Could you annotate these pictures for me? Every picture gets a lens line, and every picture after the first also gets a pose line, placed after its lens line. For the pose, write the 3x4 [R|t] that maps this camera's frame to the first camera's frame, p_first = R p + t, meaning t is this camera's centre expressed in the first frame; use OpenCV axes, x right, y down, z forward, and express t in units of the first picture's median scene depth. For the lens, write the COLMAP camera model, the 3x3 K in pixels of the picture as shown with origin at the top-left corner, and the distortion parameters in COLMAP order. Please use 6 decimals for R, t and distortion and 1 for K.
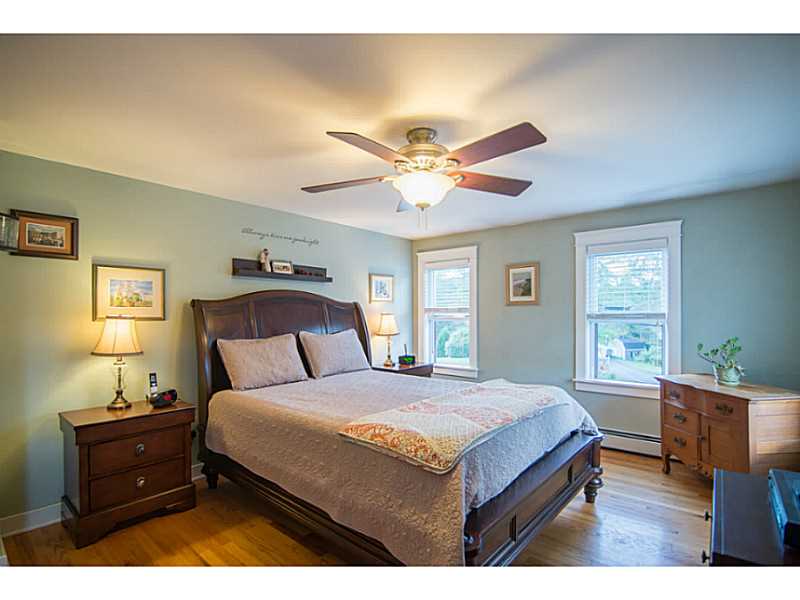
lens RADIAL K [[383.3, 0, 405.2], [0, 383.3, 303.2], [0, 0, 1]] dist [-0.018394, 0.002407]
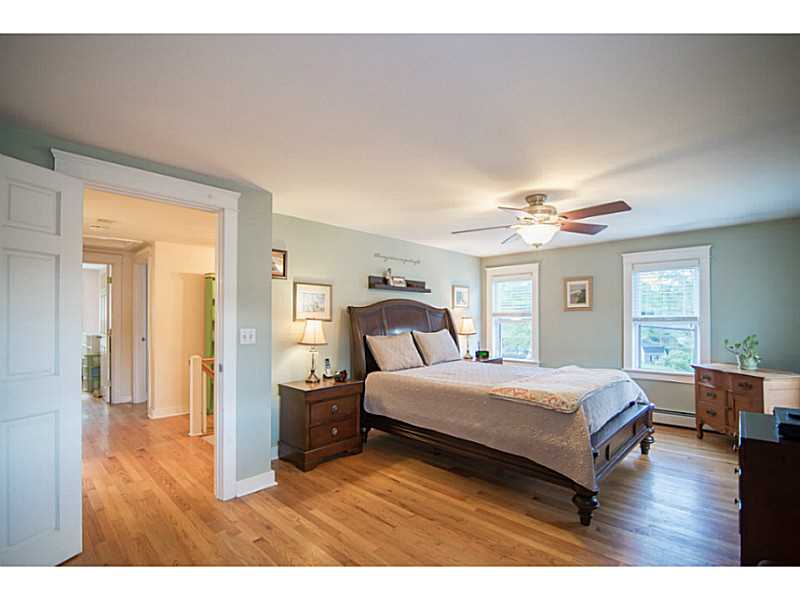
lens RADIAL K [[383.3, 0, 394.1], [0, 383.3, 304.4], [0, 0, 1]] dist [-0.018394, 0.002407]
pose [[0.998832, -0.000316, -0.048320, -0.339611], [-0.000131, 0.999957, -0.009246, -0.004764], [0.048321, 0.009242, 0.998789, -0.403987]]
